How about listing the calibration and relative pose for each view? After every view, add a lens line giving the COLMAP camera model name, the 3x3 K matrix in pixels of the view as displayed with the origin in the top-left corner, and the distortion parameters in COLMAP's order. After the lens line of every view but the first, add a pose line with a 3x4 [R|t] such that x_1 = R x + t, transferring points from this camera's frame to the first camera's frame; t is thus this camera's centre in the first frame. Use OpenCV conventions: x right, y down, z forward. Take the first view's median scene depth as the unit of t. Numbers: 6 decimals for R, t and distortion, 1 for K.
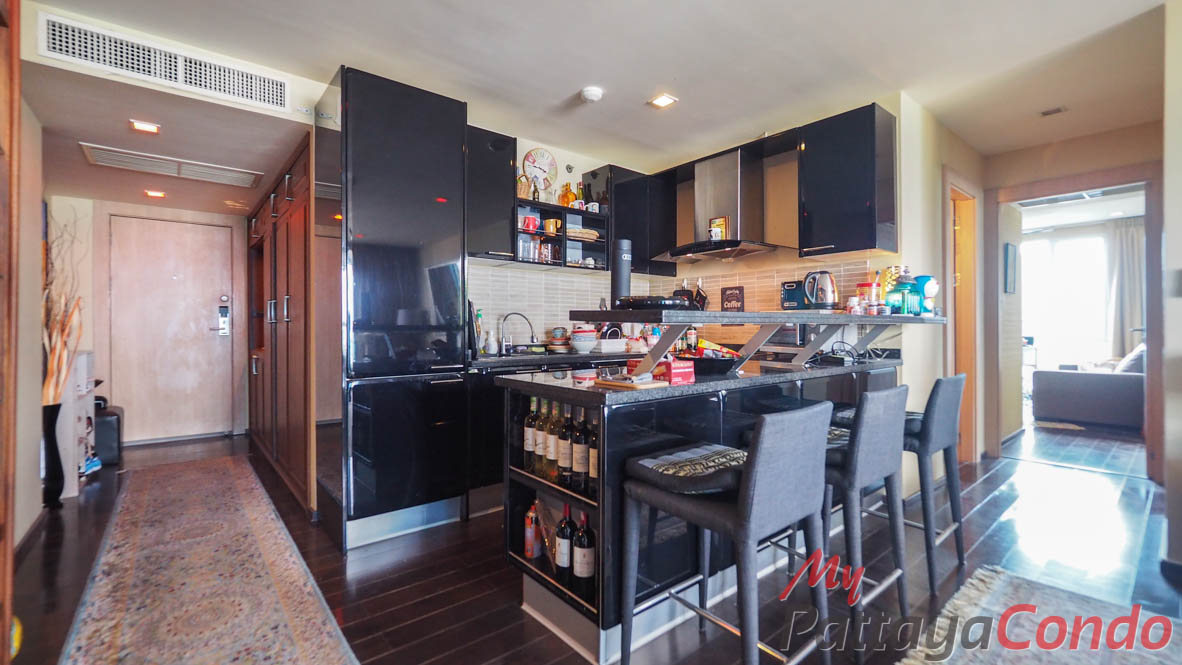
lens RADIAL K [[505.2, 0, 591.0], [0, 505.2, 332.5], [0, 0, 1]] dist [-0.009801, -0.000100]
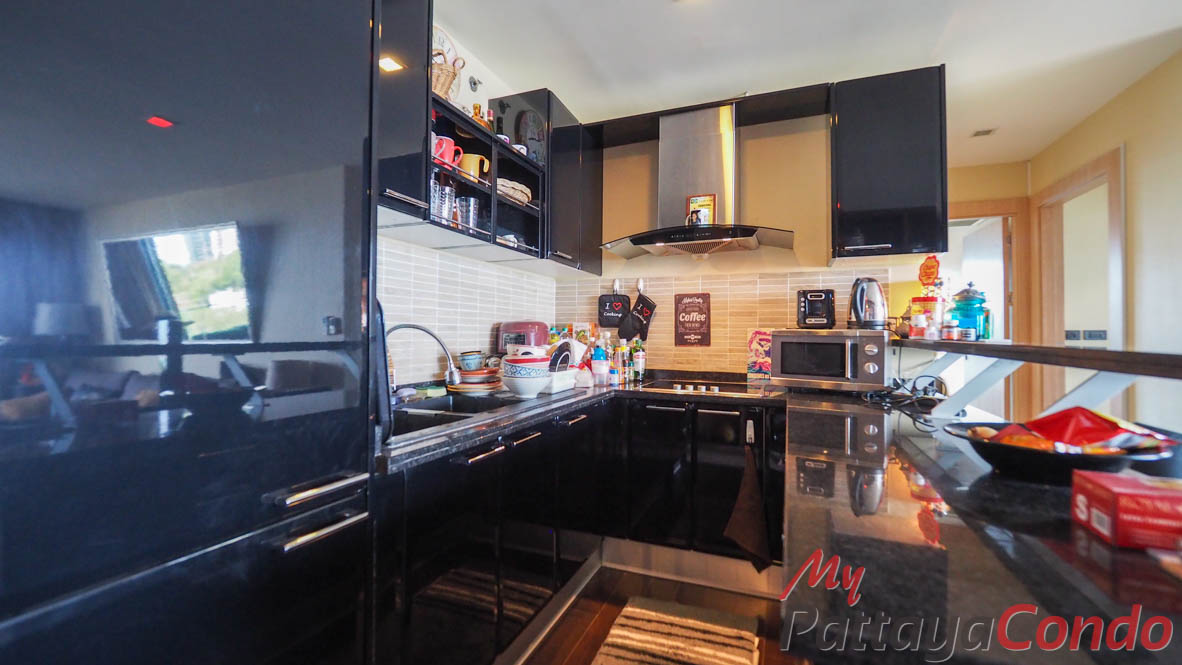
lens RADIAL K [[505.2, 0, 591.0], [0, 505.2, 332.5], [0, 0, 1]] dist [-0.009801, -0.000100]
pose [[0.885948, 0.011218, 0.463650, -0.195500], [-0.007322, 0.999921, -0.010202, -0.024591], [-0.463728, 0.005644, 0.885960, 0.416770]]
